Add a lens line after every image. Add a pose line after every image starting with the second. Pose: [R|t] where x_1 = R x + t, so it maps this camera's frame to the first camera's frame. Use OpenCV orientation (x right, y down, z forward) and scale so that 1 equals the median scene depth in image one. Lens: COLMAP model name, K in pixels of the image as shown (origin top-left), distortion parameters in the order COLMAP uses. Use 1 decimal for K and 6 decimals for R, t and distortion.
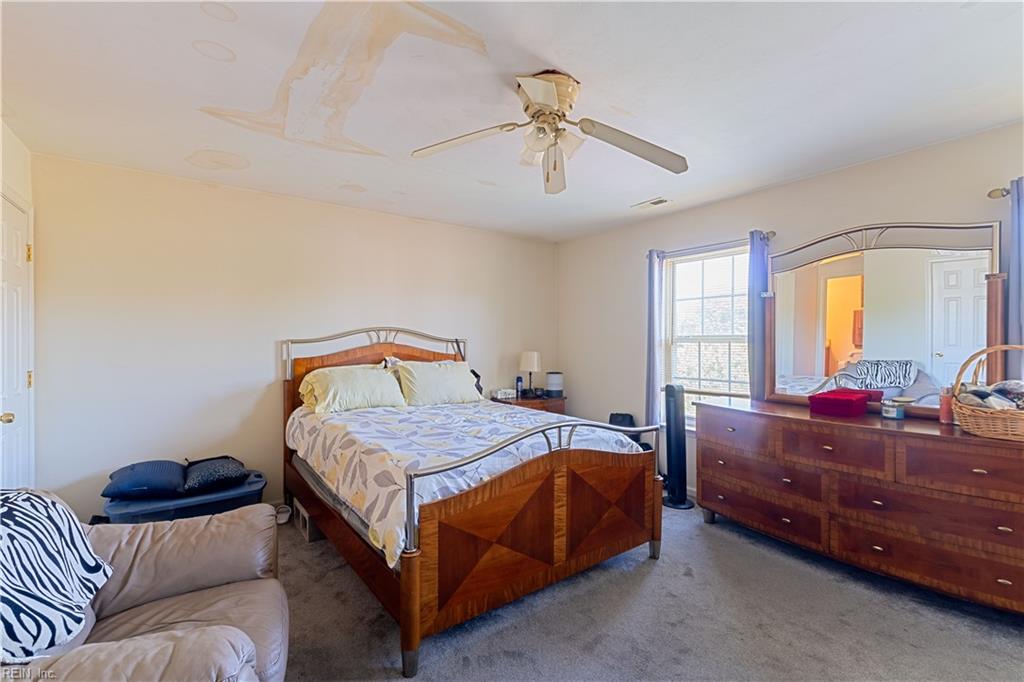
lens RADIAL K [[452.3, 0, 509.9], [0, 452.3, 342.2], [0, 0, 1]] dist [0.003049, -0.000567]
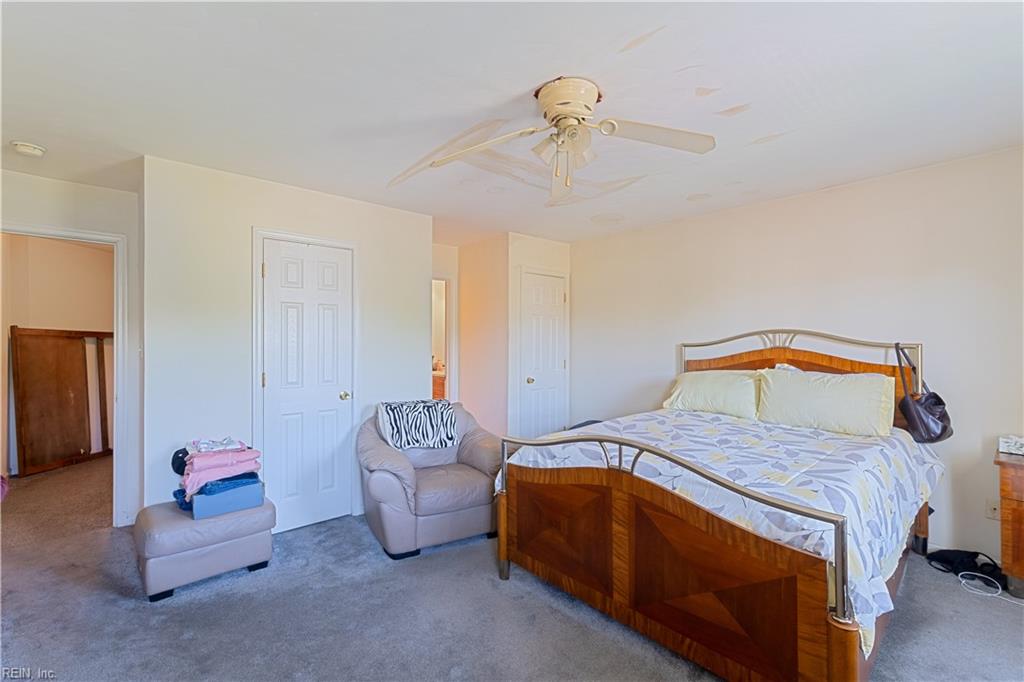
lens RADIAL K [[452.3, 0, 510.1], [0, 452.3, 339.3], [0, 0, 1]] dist [0.003049, -0.000567]
pose [[0.088797, -0.007273, -0.996023, 0.623586], [-0.007459, 0.999940, -0.007966, -0.004066], [0.996022, 0.008137, 0.088737, 0.457610]]
